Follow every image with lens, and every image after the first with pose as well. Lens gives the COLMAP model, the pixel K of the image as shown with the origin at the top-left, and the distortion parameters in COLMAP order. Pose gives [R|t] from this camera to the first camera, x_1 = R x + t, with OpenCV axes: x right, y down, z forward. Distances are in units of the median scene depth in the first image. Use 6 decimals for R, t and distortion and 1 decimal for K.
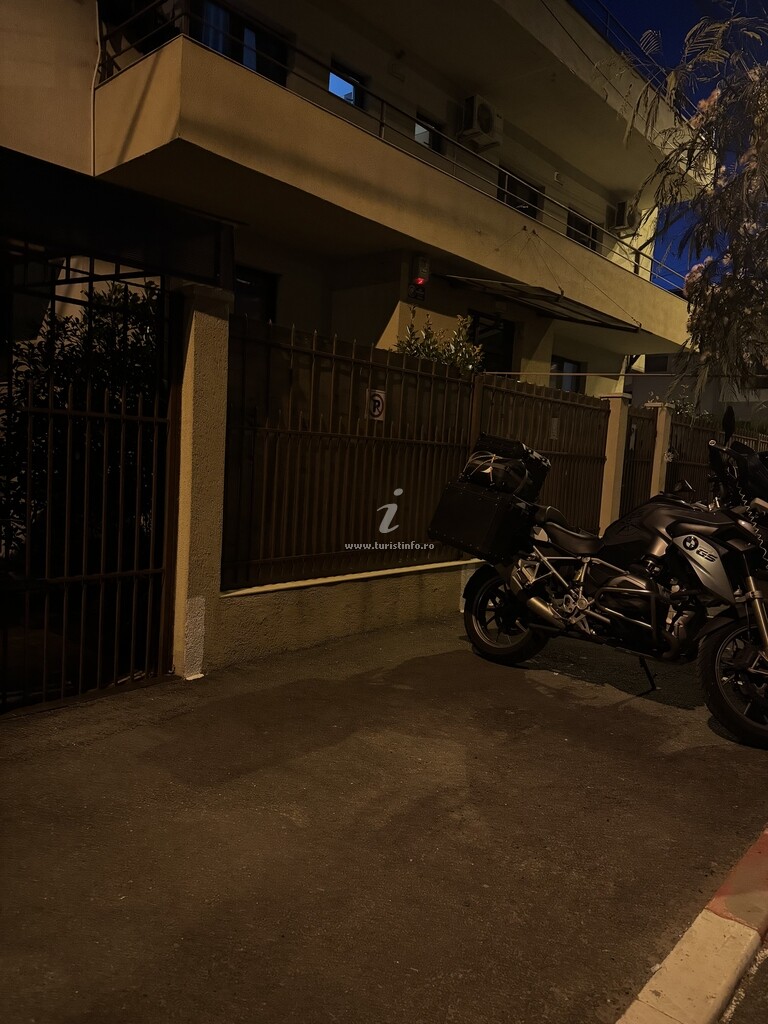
lens RADIAL K [[716.8, 0, 384.0], [0, 716.8, 512.0], [0, 0, 1]] dist [0.077909, -0.085813]
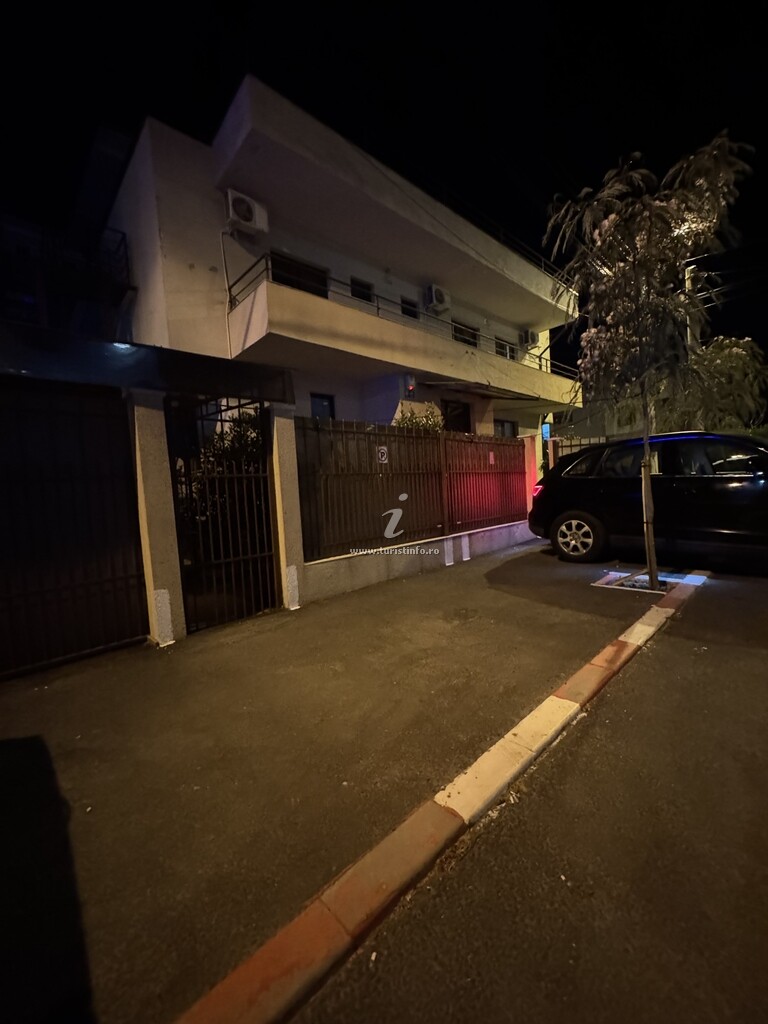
lens RADIAL K [[408.9, 0, 384.0], [0, 408.9, 512.0], [0, 0, 1]] dist [-0.002752, -0.000188]
pose [[0.989537, -0.110853, -0.092347, 0.059963], [0.107948, 0.993508, -0.035889, 0.027387], [0.095726, 0.025545, 0.995080, -0.028290]]
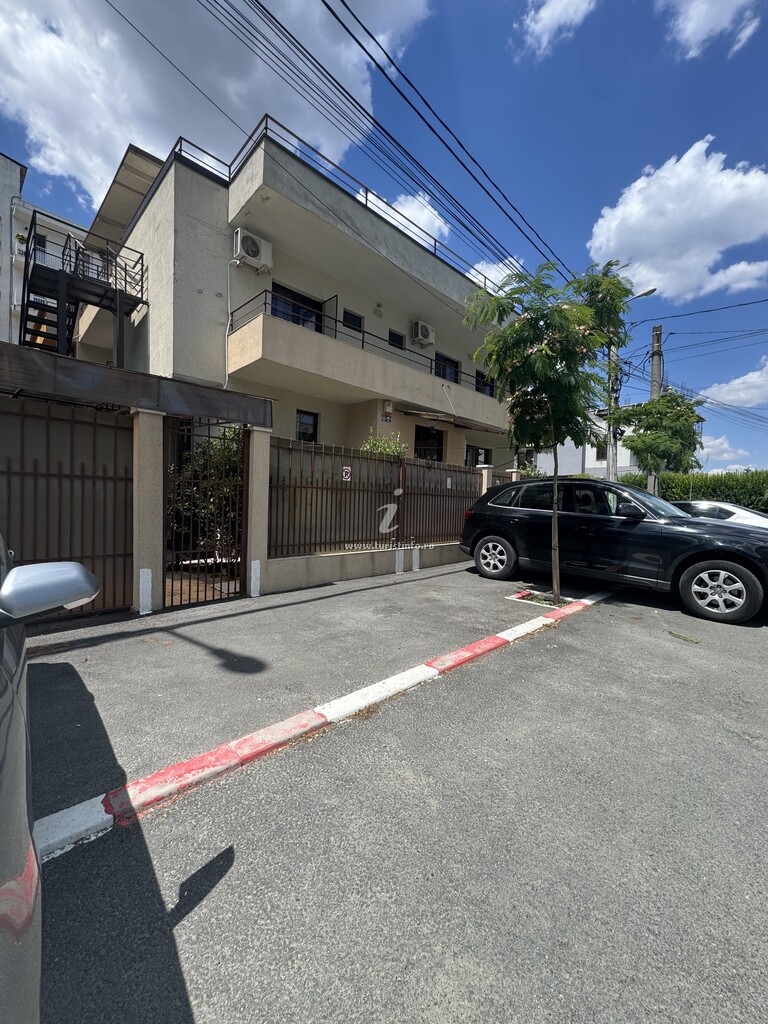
lens RADIAL K [[408.9, 0, 384.0], [0, 408.9, 512.0], [0, 0, 1]] dist [-0.002752, -0.000188]
pose [[0.997610, -0.023879, -0.064843, 0.146025], [0.019993, 0.998002, -0.059936, 0.033621], [0.066144, 0.058497, 0.996094, -0.168966]]
